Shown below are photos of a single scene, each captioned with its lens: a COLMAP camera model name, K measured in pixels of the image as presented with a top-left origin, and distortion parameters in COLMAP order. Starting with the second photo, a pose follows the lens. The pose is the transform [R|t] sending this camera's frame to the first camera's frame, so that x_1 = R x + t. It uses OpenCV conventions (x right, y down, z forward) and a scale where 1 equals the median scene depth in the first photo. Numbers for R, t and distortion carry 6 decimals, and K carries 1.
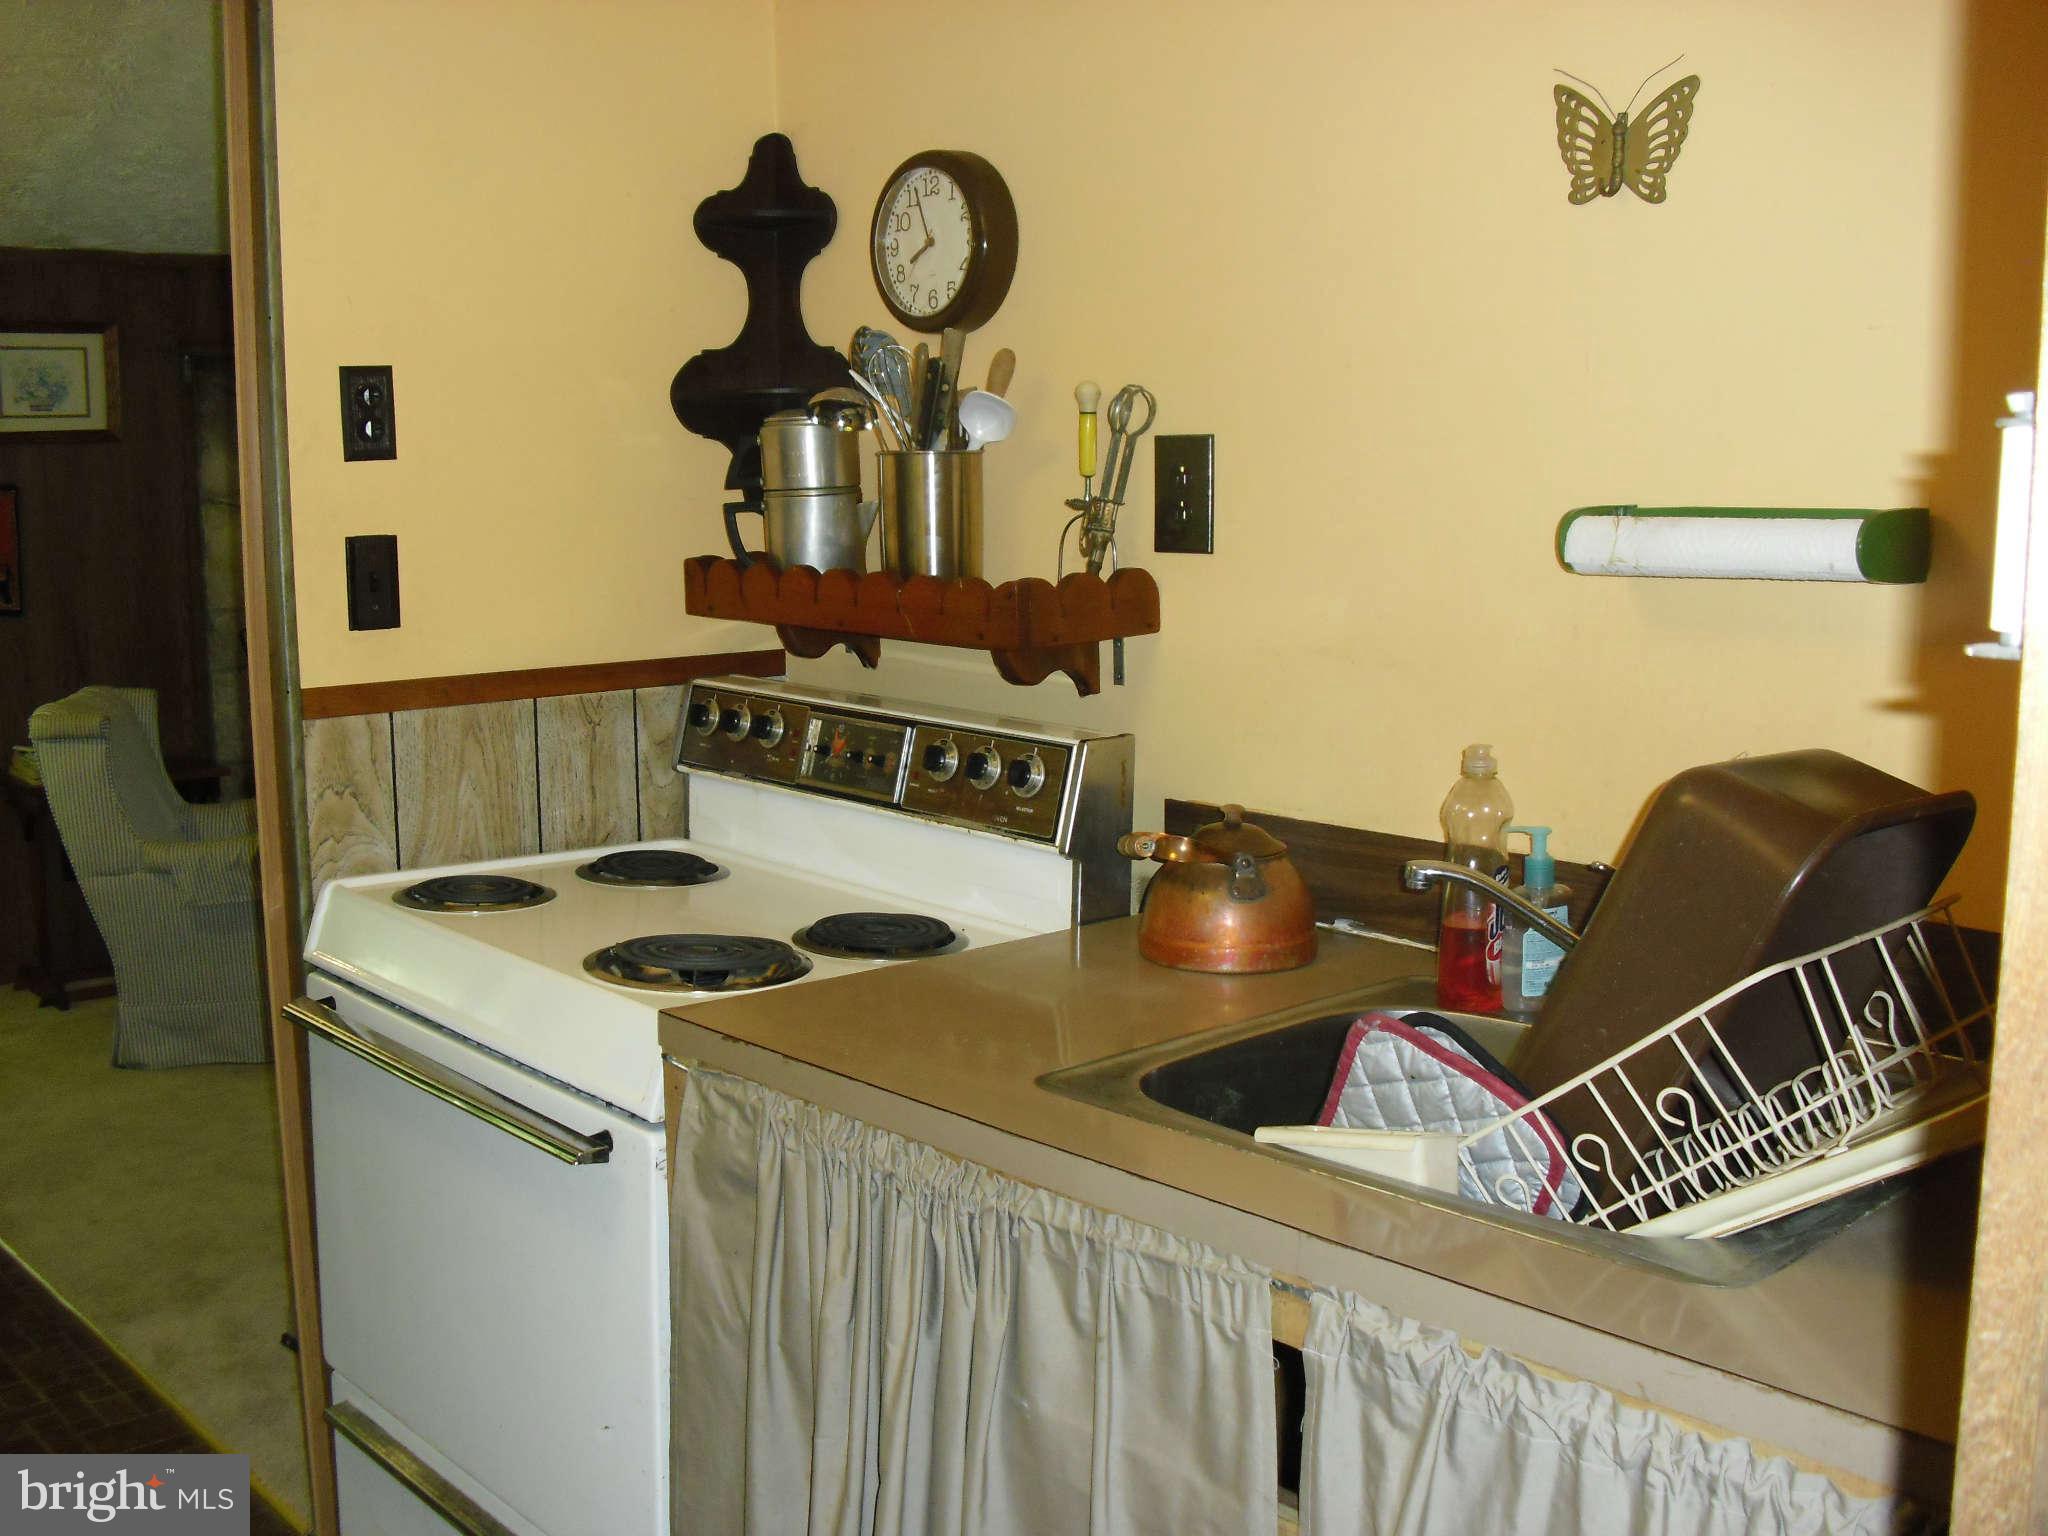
lens RADIAL K [[2062.2, 0, 1014.0], [0, 2062.2, 783.7], [0, 0, 1]] dist [-0.218750, 0.222102]
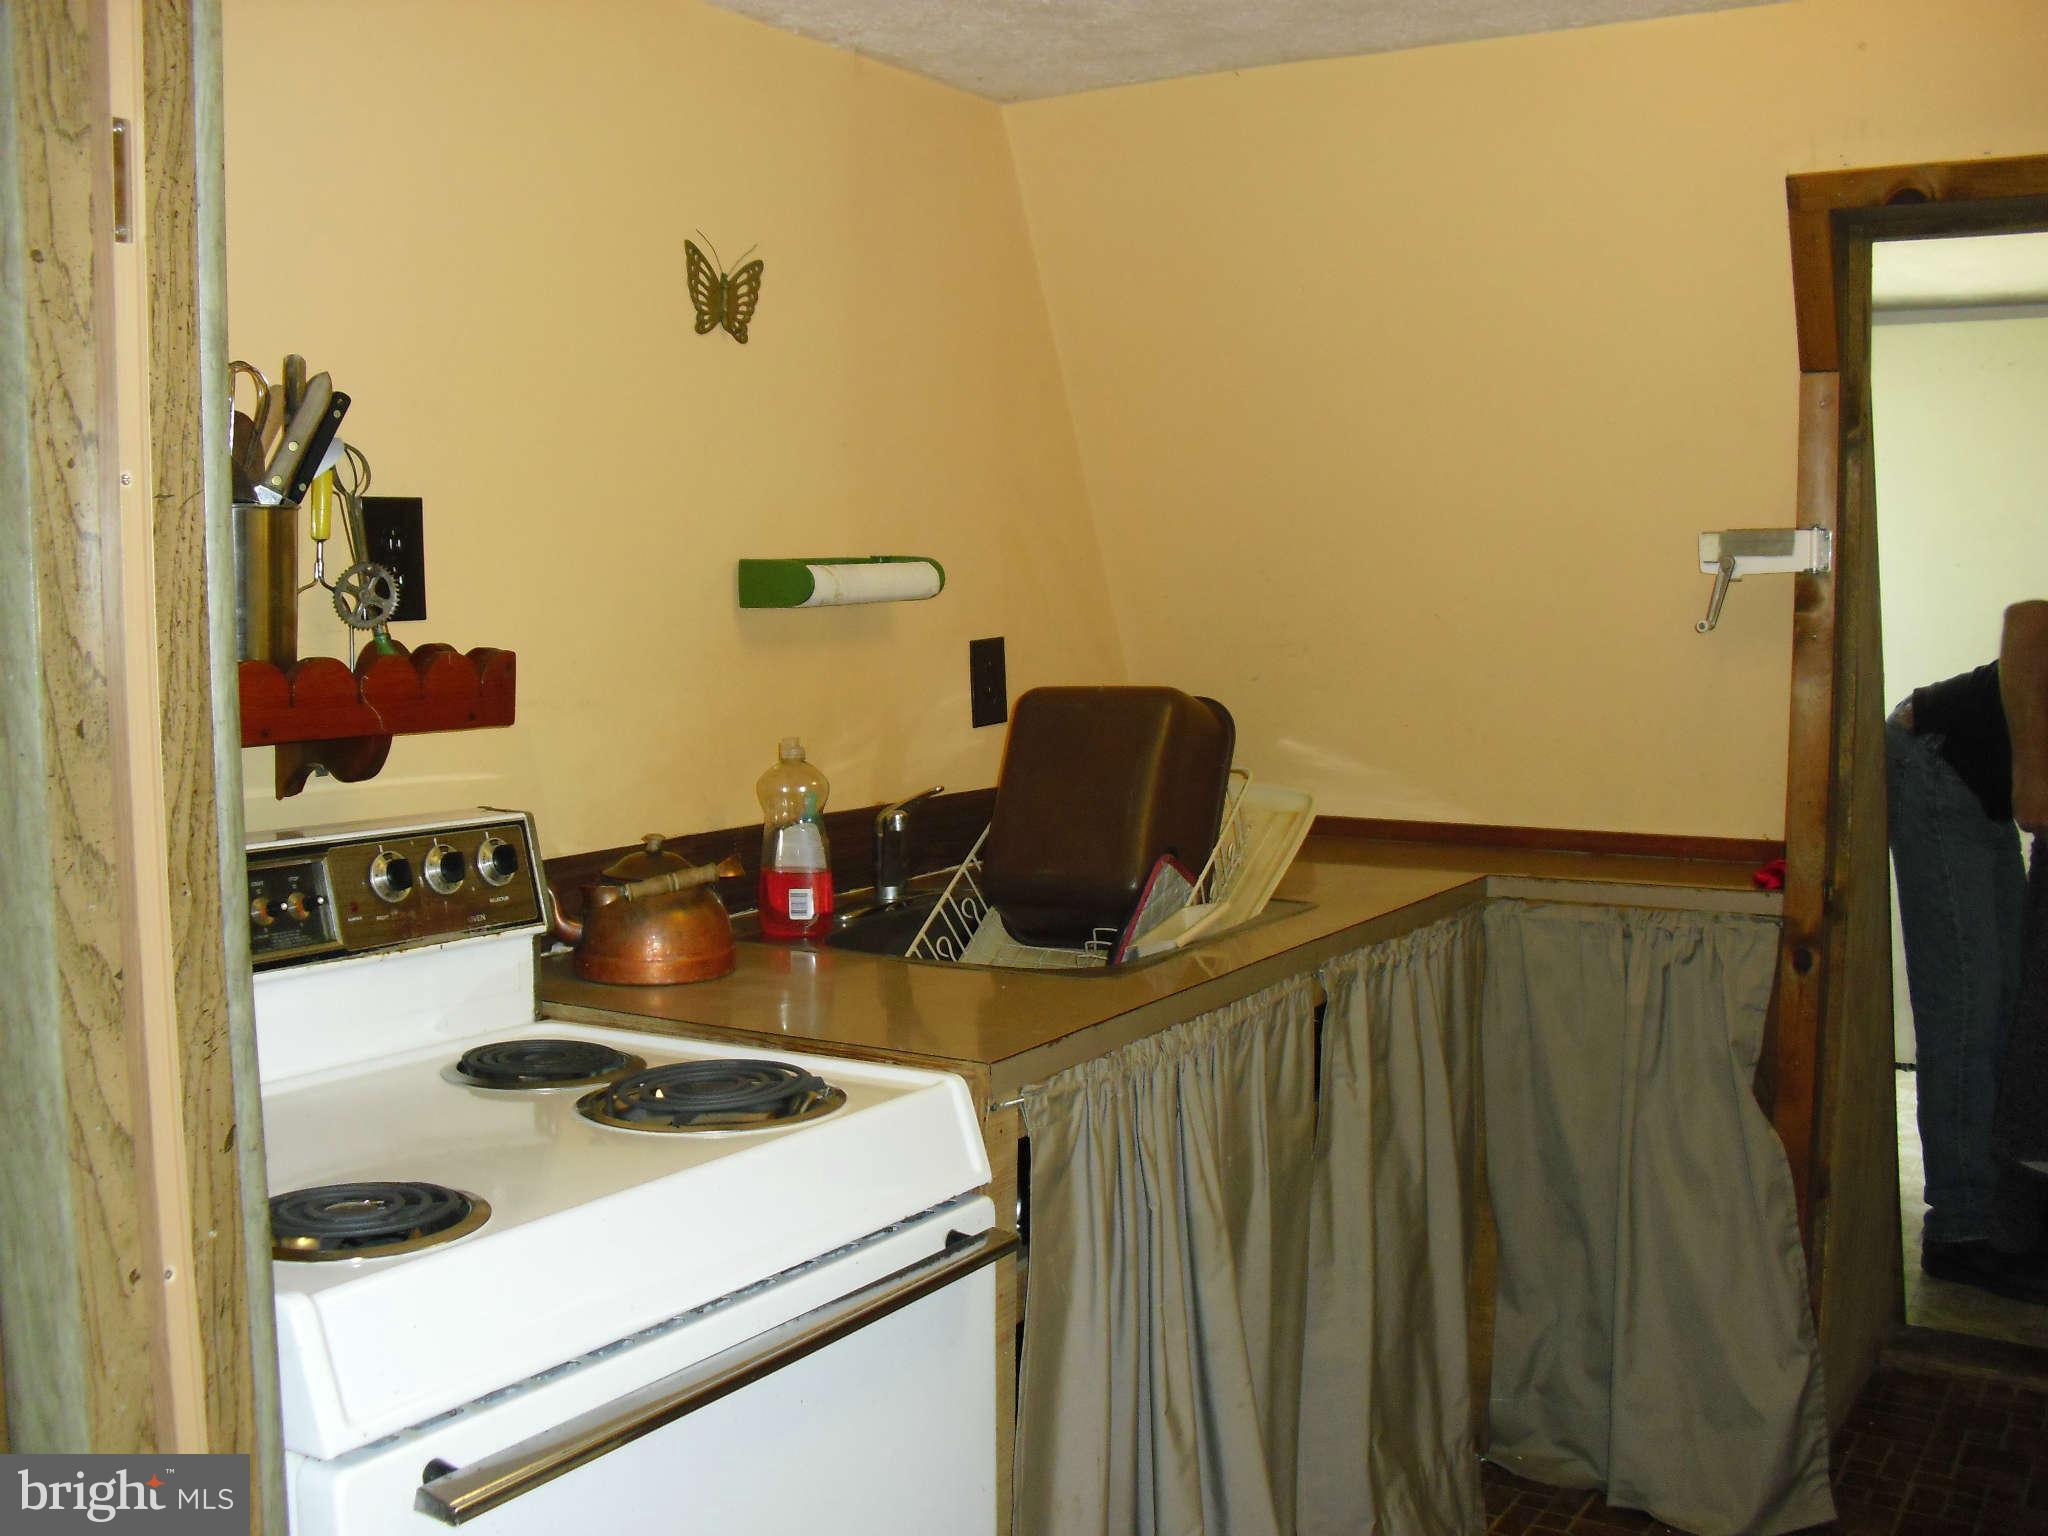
lens RADIAL K [[2062.2, 0, 1014.0], [0, 2062.2, 783.7], [0, 0, 1]] dist [-0.218750, 0.222102]
pose [[-0.255546, -0.103093, 0.961284, -1.103614], [0.146425, 0.978701, 0.143887, -0.161831], [-0.955644, 0.177526, -0.235008, 1.176612]]
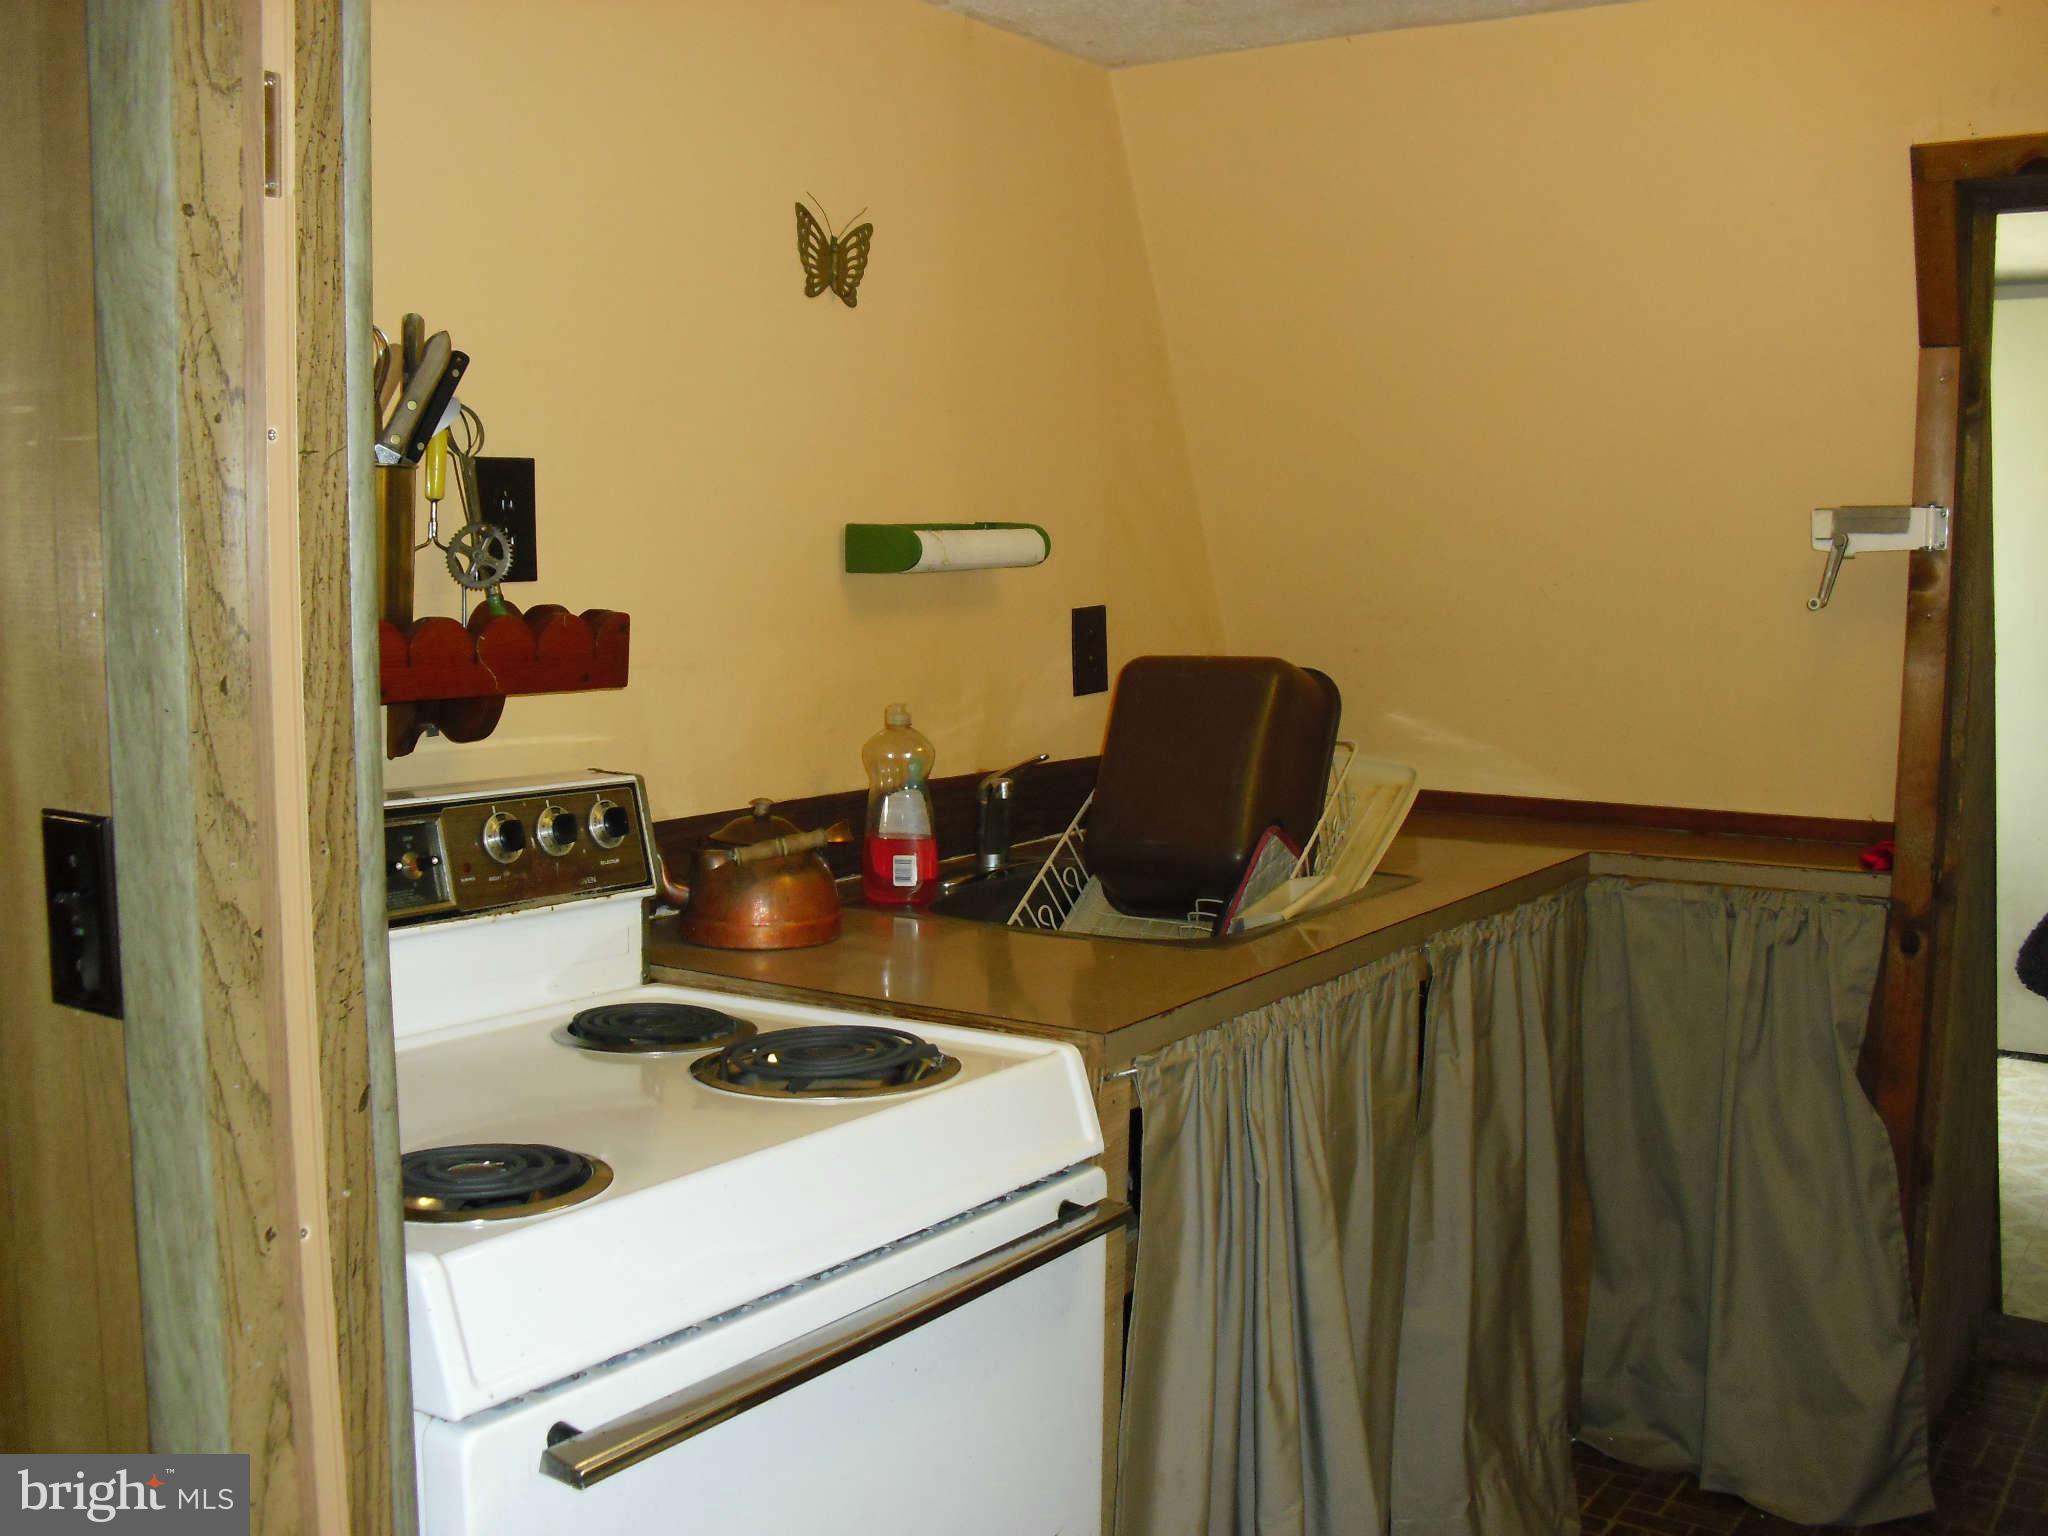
lens RADIAL K [[2062.2, 0, 1014.0], [0, 2062.2, 783.7], [0, 0, 1]] dist [-0.218750, 0.222102]
pose [[-0.219517, -0.120909, 0.968087, -1.092701], [0.138363, 0.978402, 0.153572, -0.163557], [-0.965747, 0.167659, -0.198047, 1.195638]]
